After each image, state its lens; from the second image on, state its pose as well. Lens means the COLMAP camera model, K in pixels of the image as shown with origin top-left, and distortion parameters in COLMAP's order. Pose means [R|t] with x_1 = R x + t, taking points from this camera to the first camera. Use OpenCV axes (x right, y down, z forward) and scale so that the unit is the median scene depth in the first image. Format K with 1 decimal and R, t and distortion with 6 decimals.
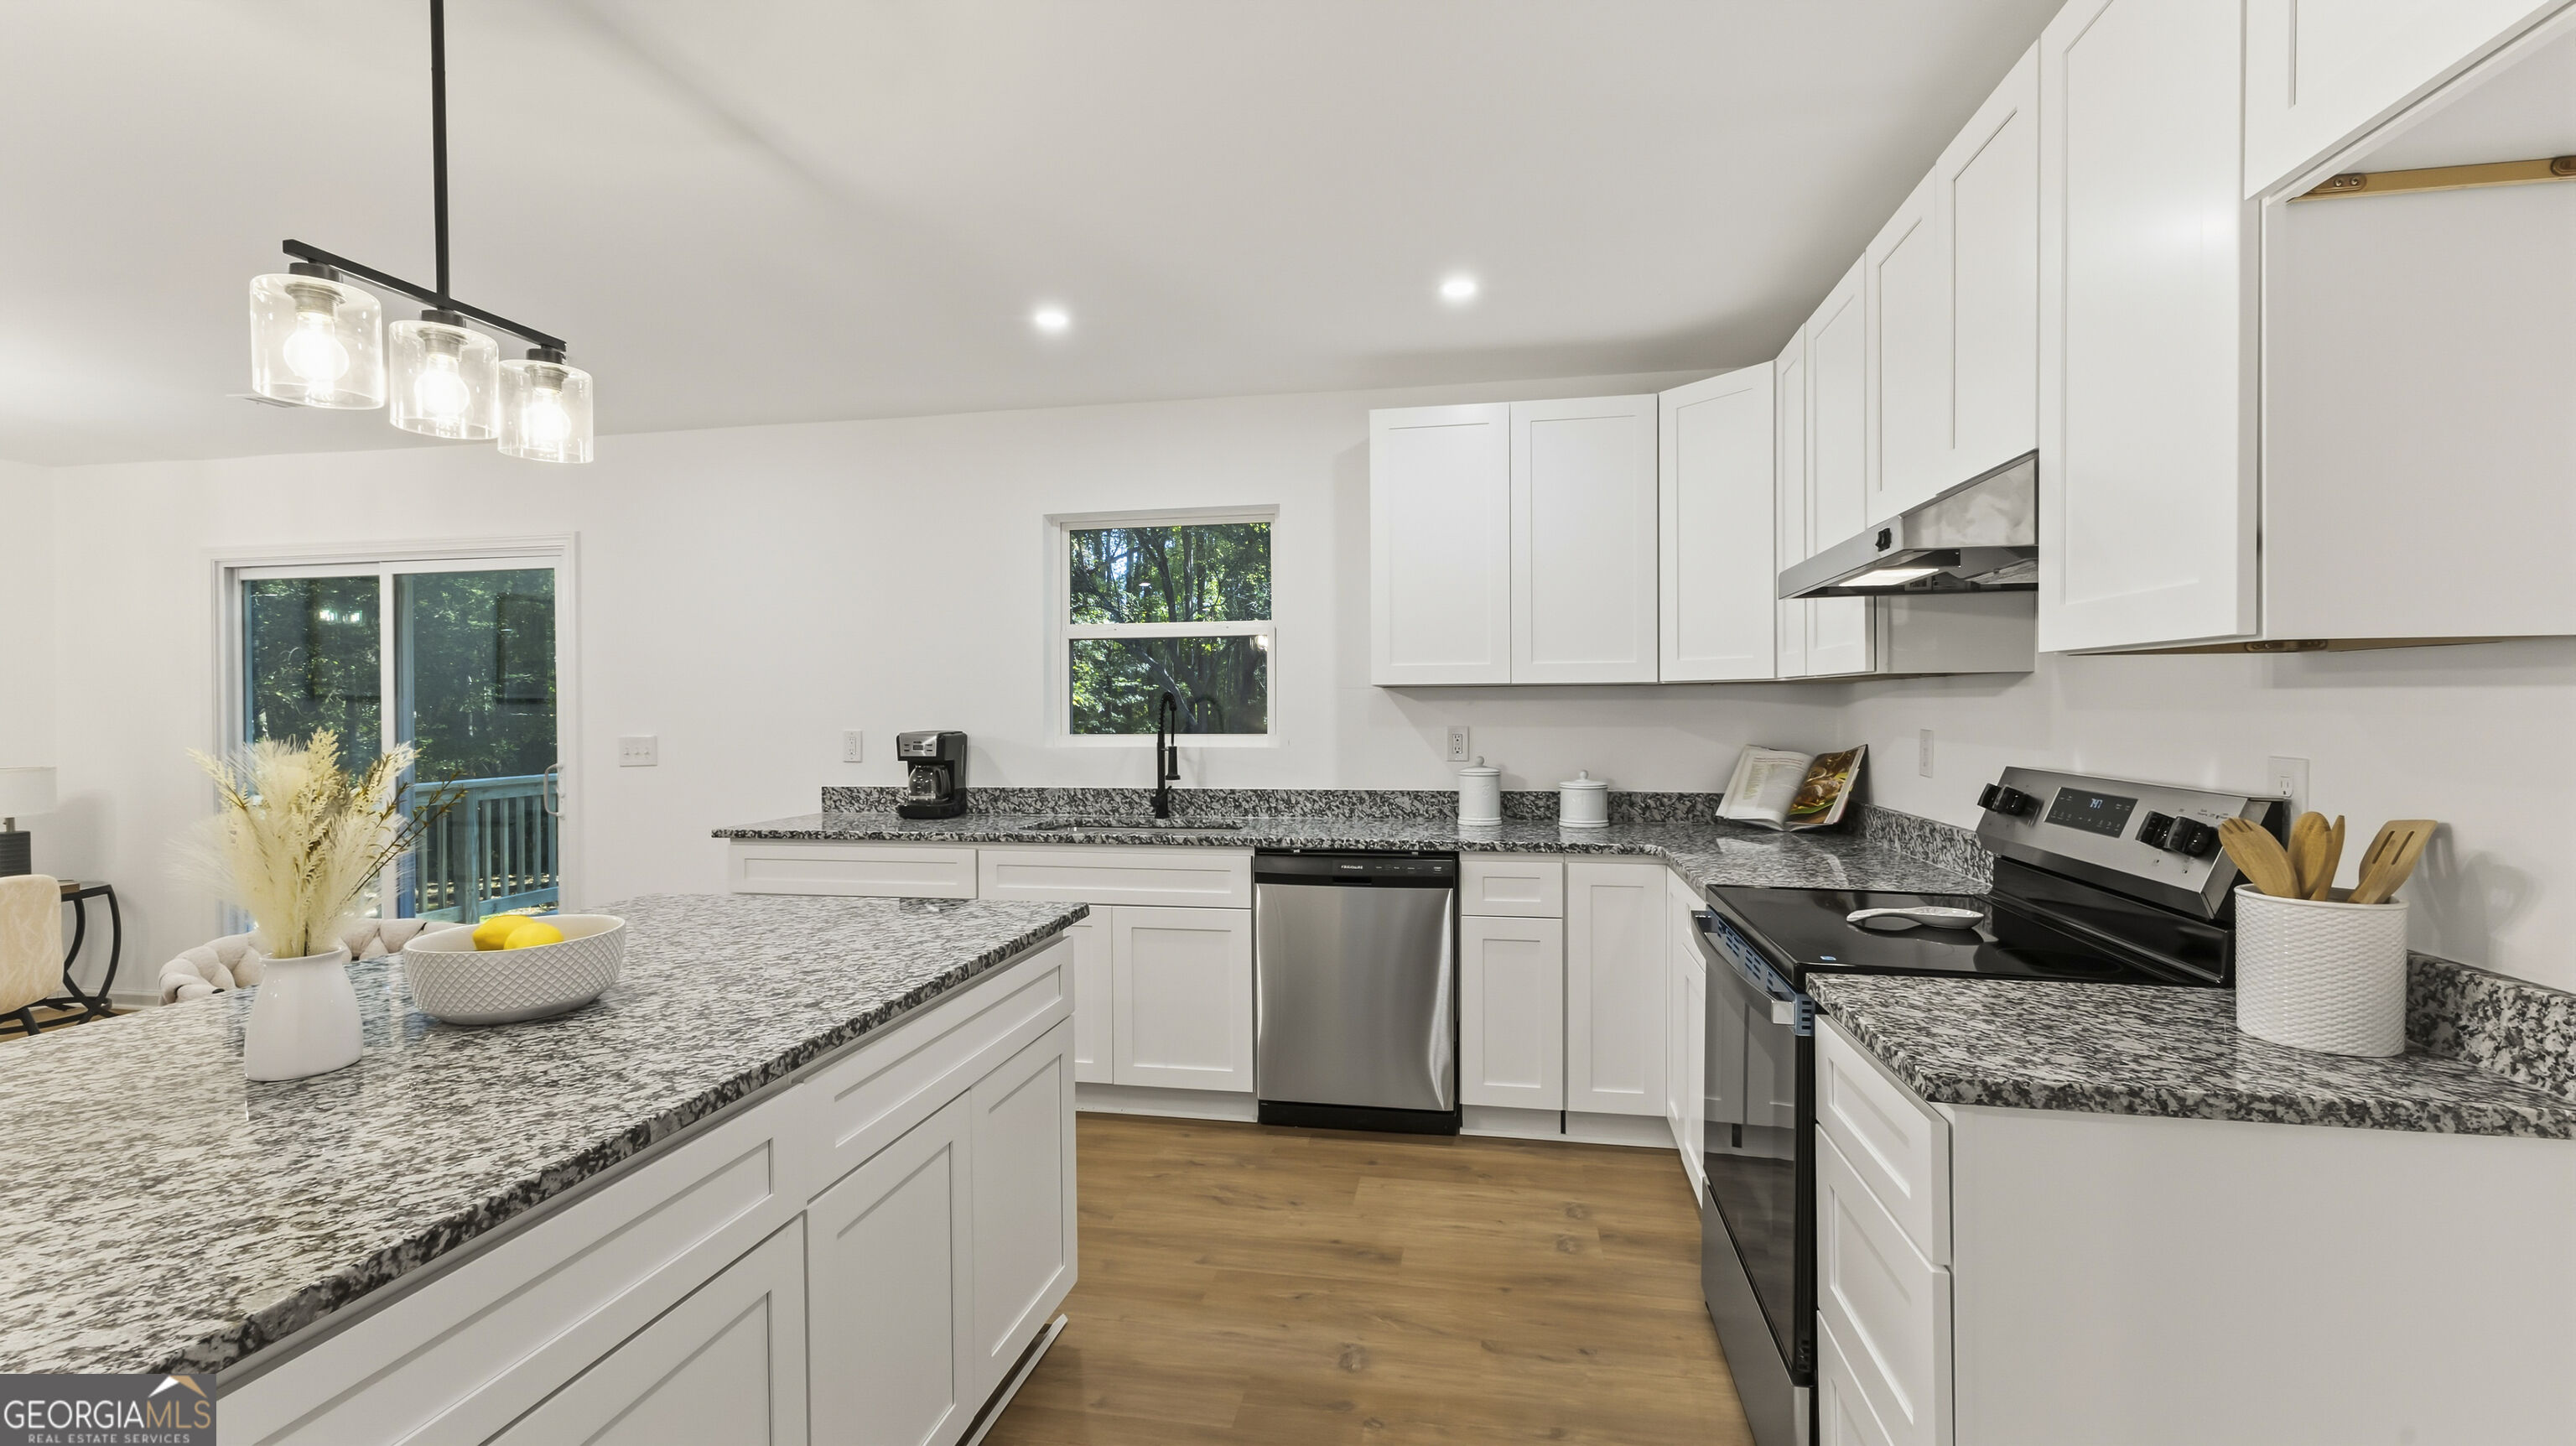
lens RADIAL K [[1105.6, 0, 1288.9], [0, 1105.6, 717.9], [0, 0, 1]] dist [0.009629, -0.001431]
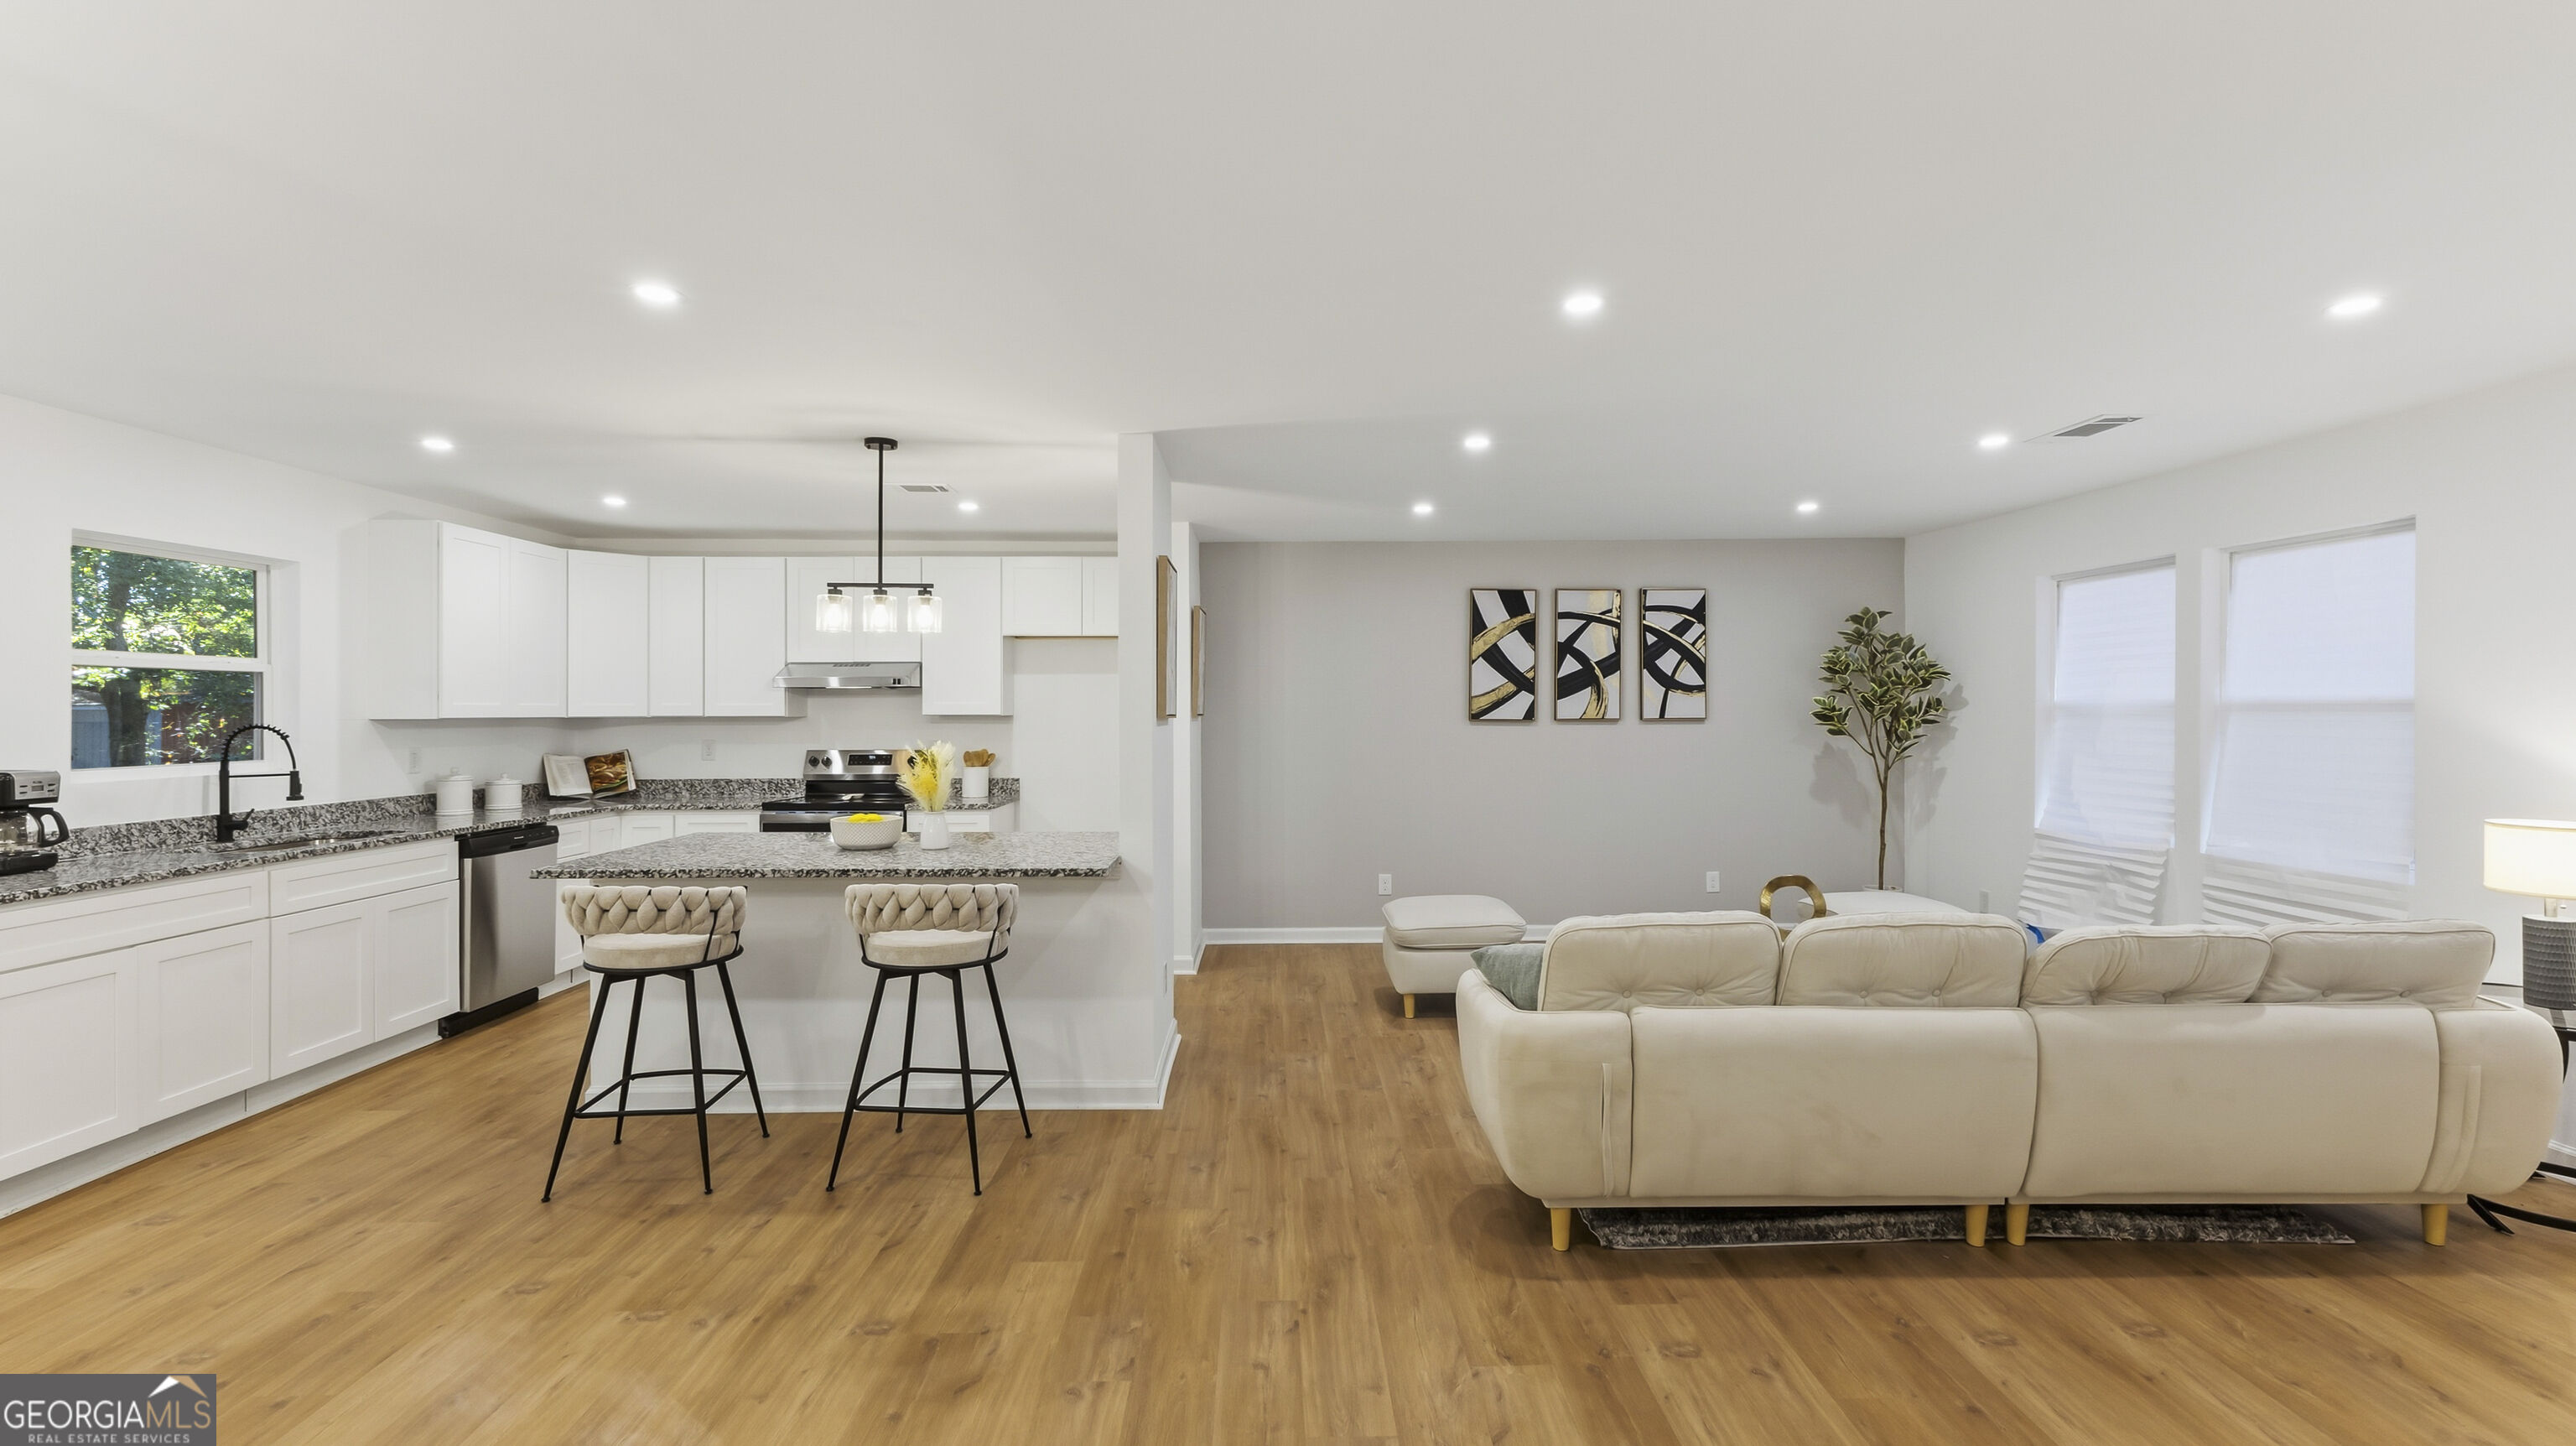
lens RADIAL K [[1123.8, 0, 1296.4], [0, 1123.8, 702.6], [0, 0, 1]] dist [0.014662, -0.004953]
pose [[-0.213507, 0.014340, 0.976836, -1.517616], [0.016370, 0.999804, -0.011099, -0.015300], [-0.976804, 0.013621, -0.213700, 0.247196]]
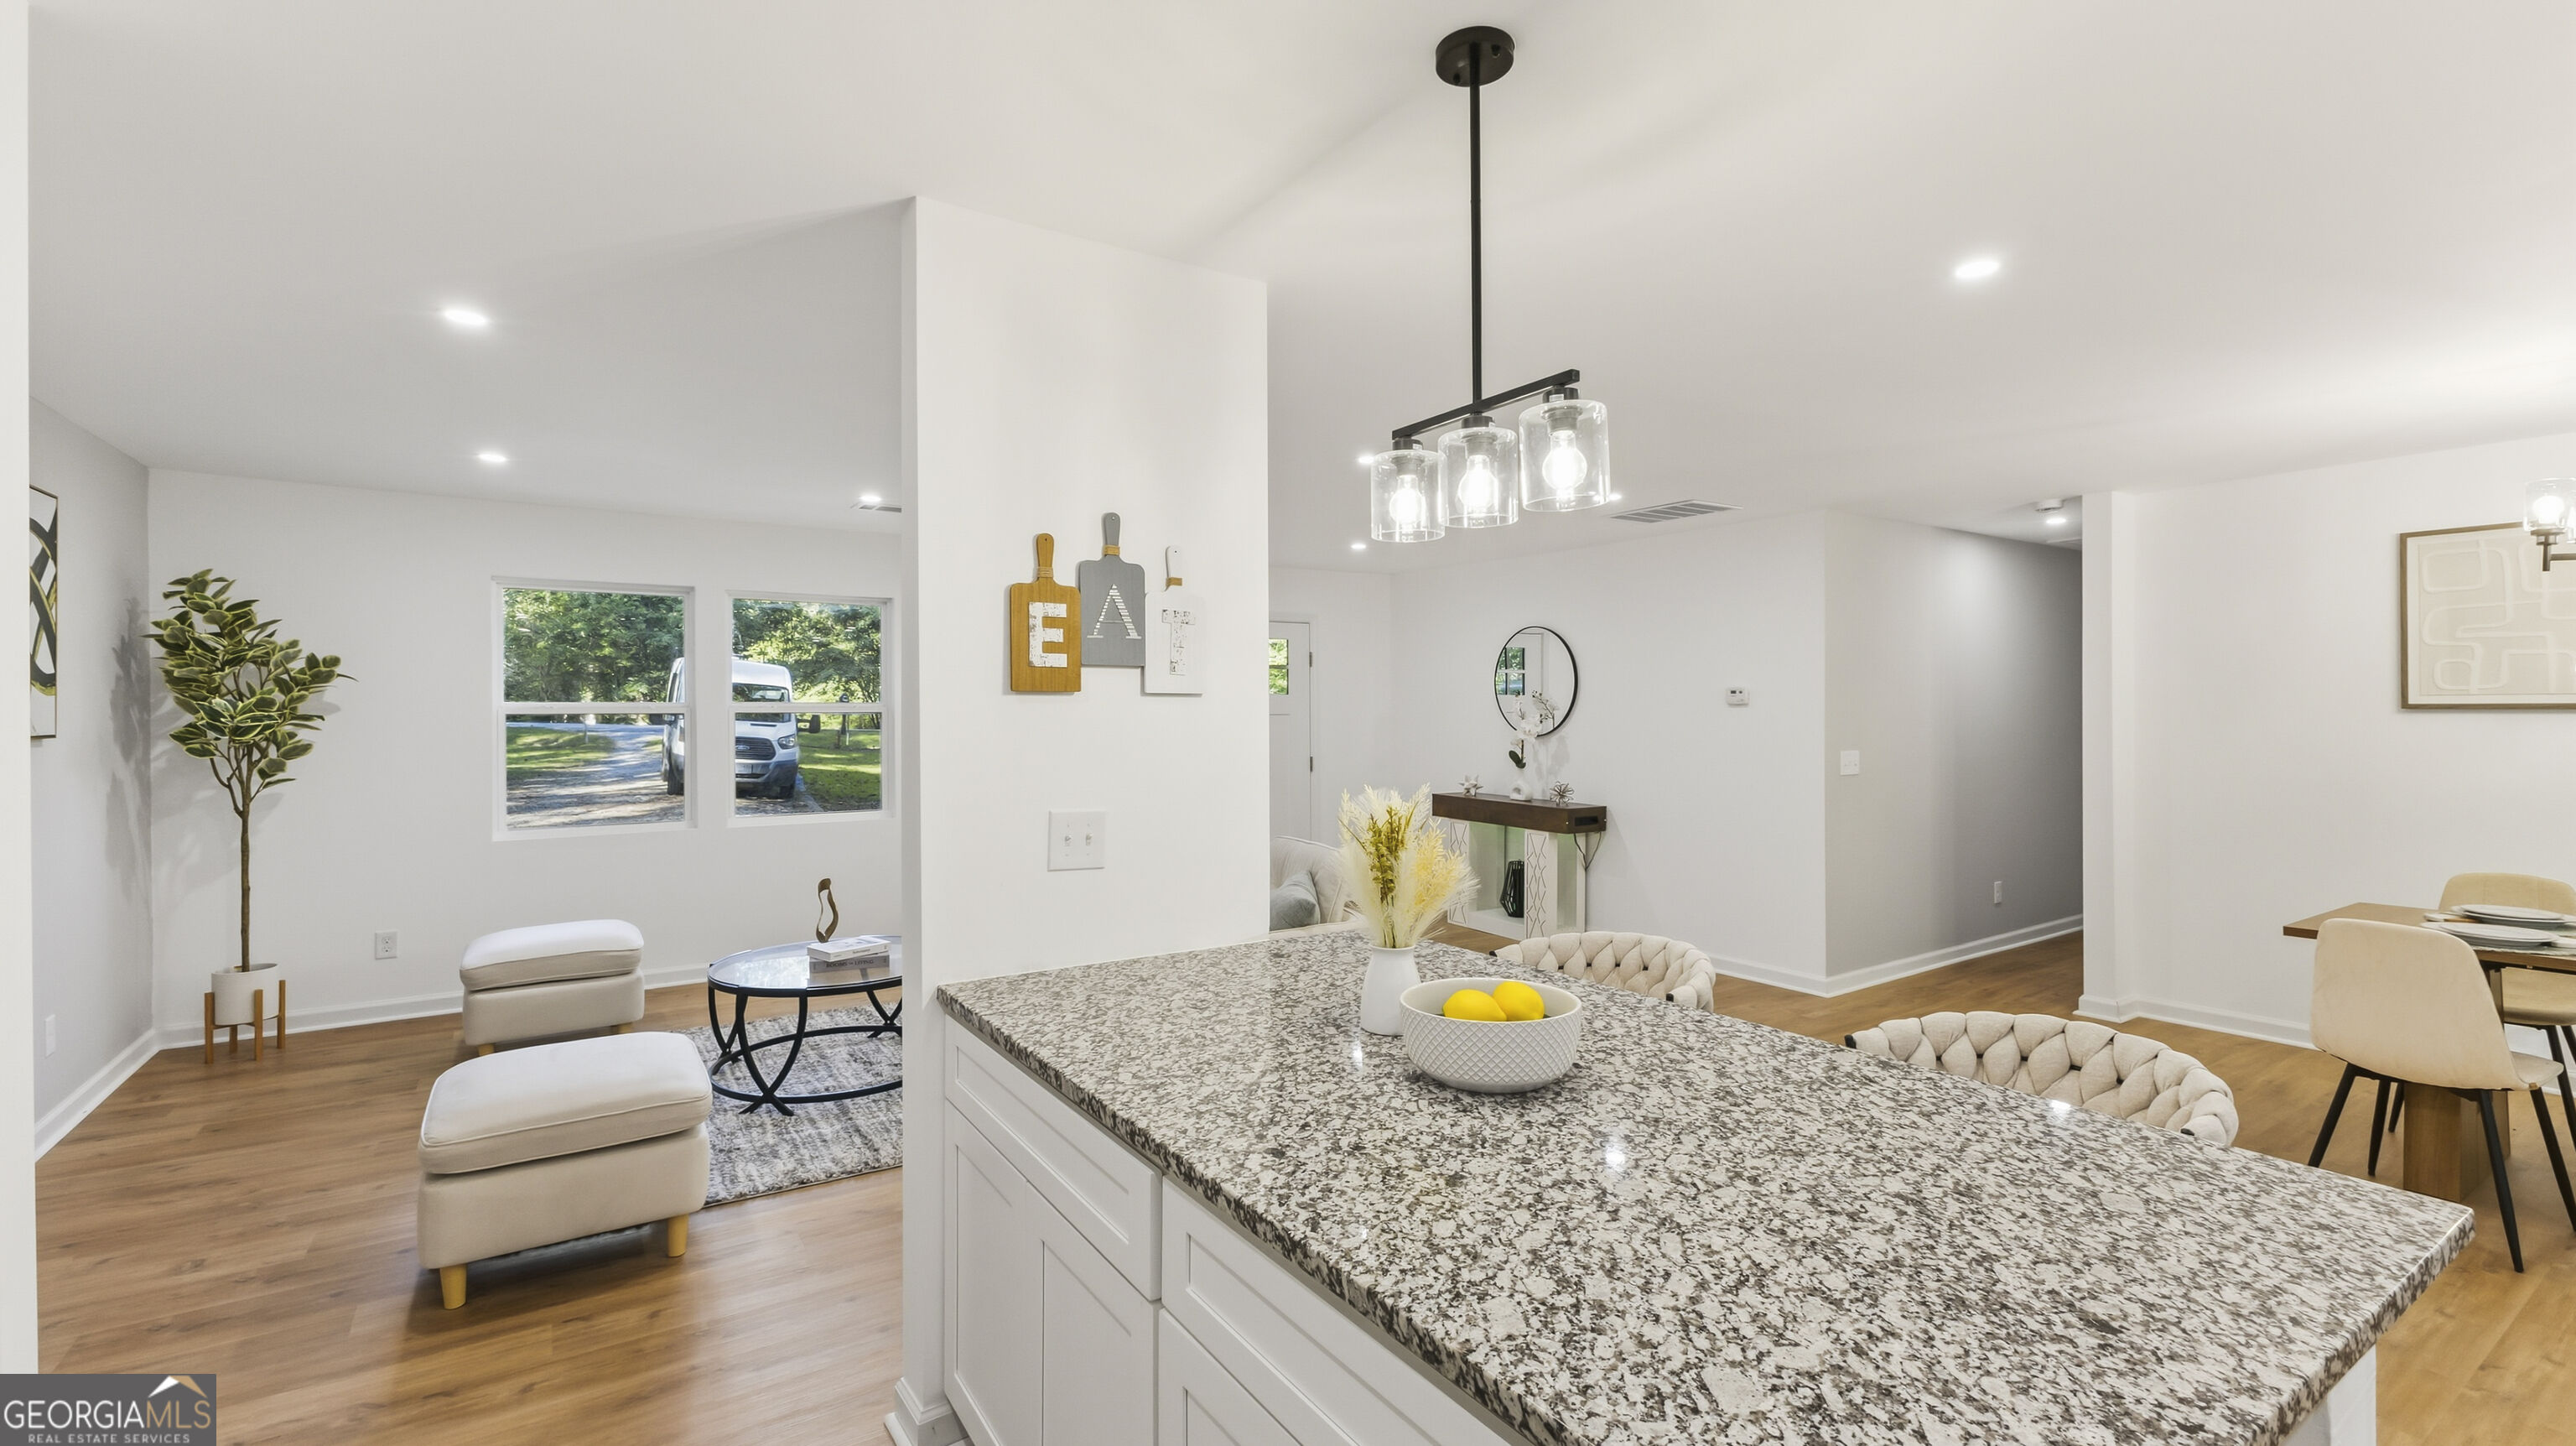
lens RADIAL K [[1113.5, 0, 1290.5], [0, 1113.5, 708.4], [0, 0, 1]] dist [0.011946, -0.003367]
pose [[-0.711251, 0.010856, -0.702854, 0.062787], [0.000286, 0.999885, 0.015155, -0.037233], [0.702938, 0.010578, -0.711172, 0.684736]]
